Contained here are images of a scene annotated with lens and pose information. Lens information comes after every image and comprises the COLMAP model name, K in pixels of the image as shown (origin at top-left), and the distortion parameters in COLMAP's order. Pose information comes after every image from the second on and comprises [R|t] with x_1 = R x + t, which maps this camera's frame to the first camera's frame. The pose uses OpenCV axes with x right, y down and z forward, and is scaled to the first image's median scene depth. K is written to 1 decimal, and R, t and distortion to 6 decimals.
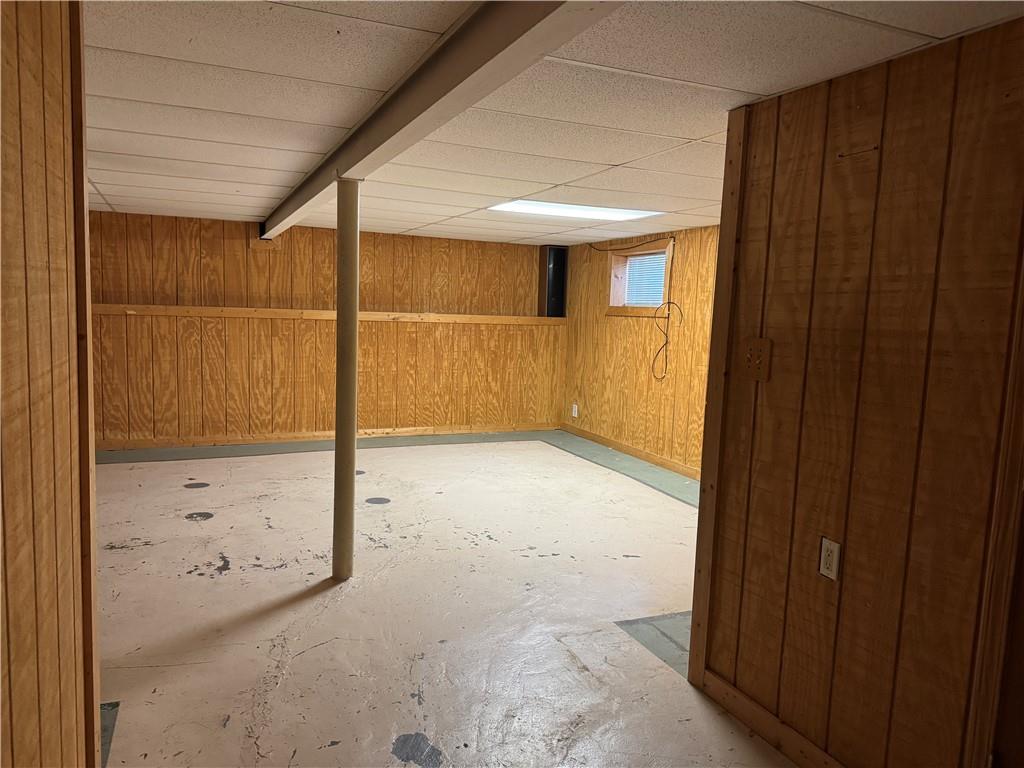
lens RADIAL K [[716.5, 0, 478.9], [0, 716.5, 383.1], [0, 0, 1]] dist [0.081581, -0.107715]
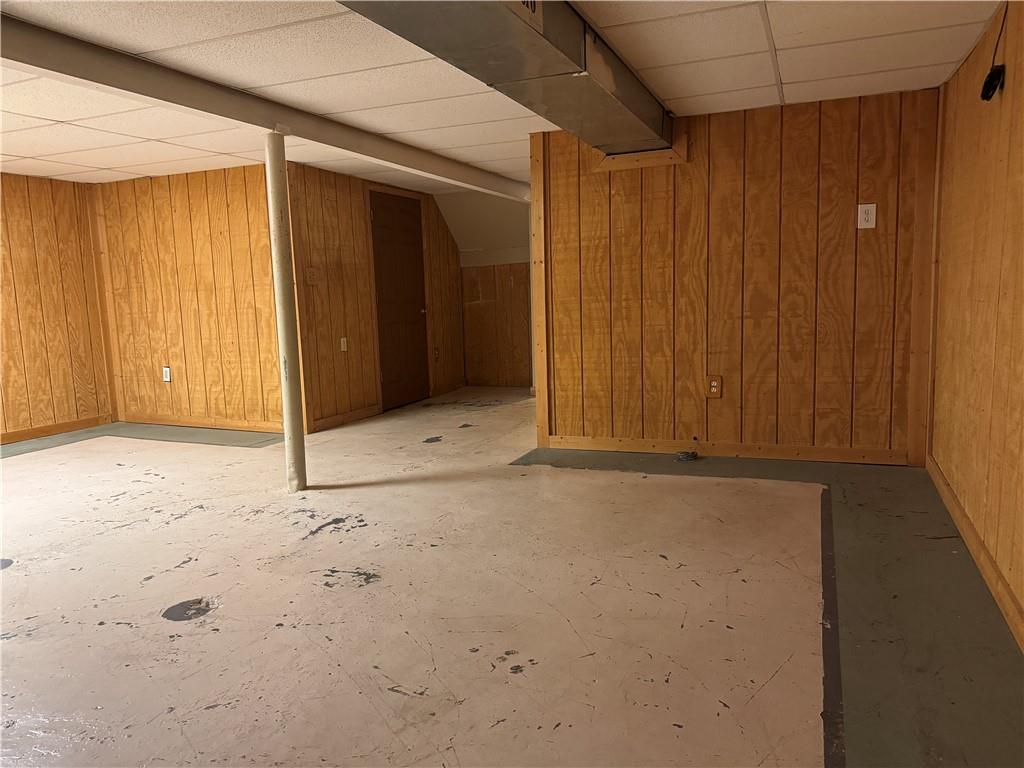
lens RADIAL K [[722.2, 0, 512.0], [0, 722.2, 384.0], [0, 0, 1]] dist [0.092352, -0.109058]
pose [[-0.700944, -0.104963, 0.705450, -1.166796], [0.082979, 0.970392, 0.226833, -0.115040], [-0.708373, 0.217535, -0.671481, 1.441104]]
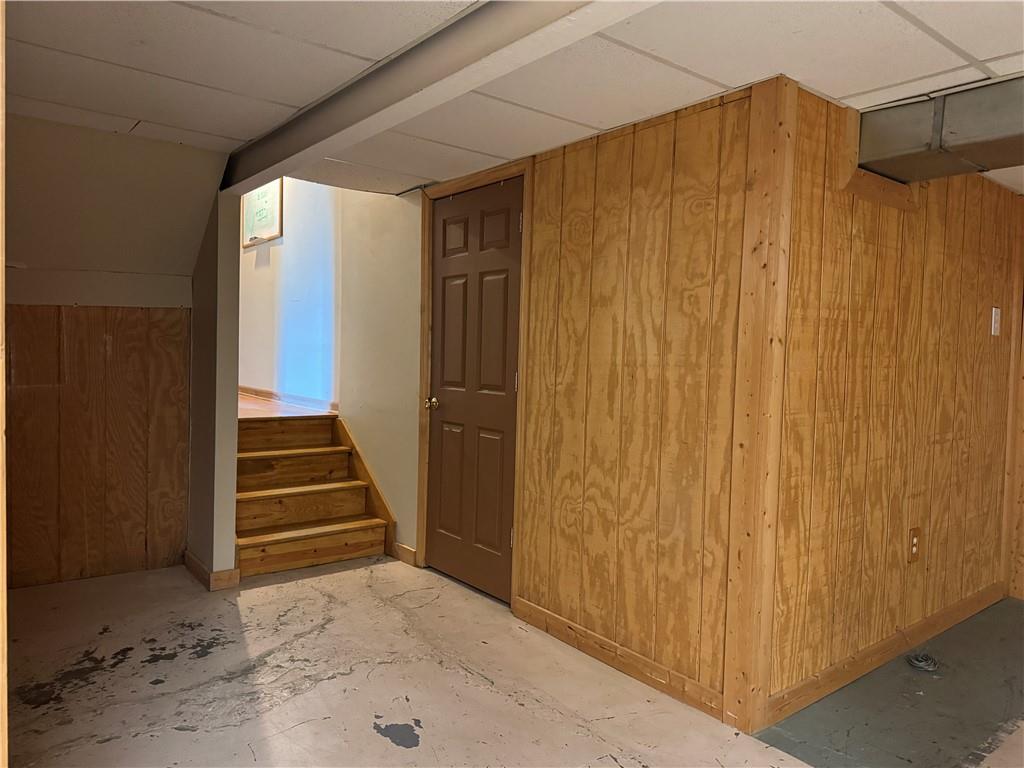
lens RADIAL K [[729.5, 0, 512.0], [0, 729.5, 384.0], [0, 0, 1]] dist [0.032030, -0.038155]
pose [[-0.961449, -0.052052, -0.270010, 0.104530], [-0.091579, 0.986478, 0.135923, -0.057700], [0.259284, 0.155410, -0.953215, 1.035639]]
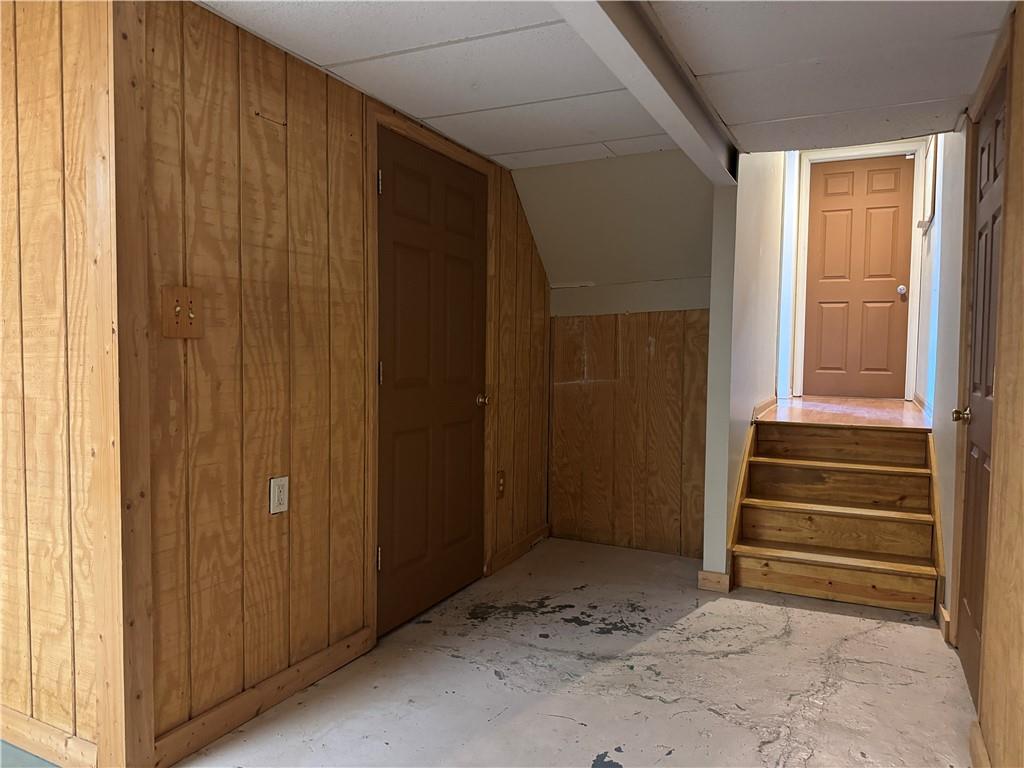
lens RADIAL K [[722.2, 0, 512.0], [0, 722.2, 384.0], [0, 0, 1]] dist [0.092352, -0.109058]
pose [[-0.664304, -0.078033, 0.743378, -0.316829], [0.045206, 0.988521, 0.144163, -0.036724], [-0.746094, 0.129374, -0.653151, 0.831836]]
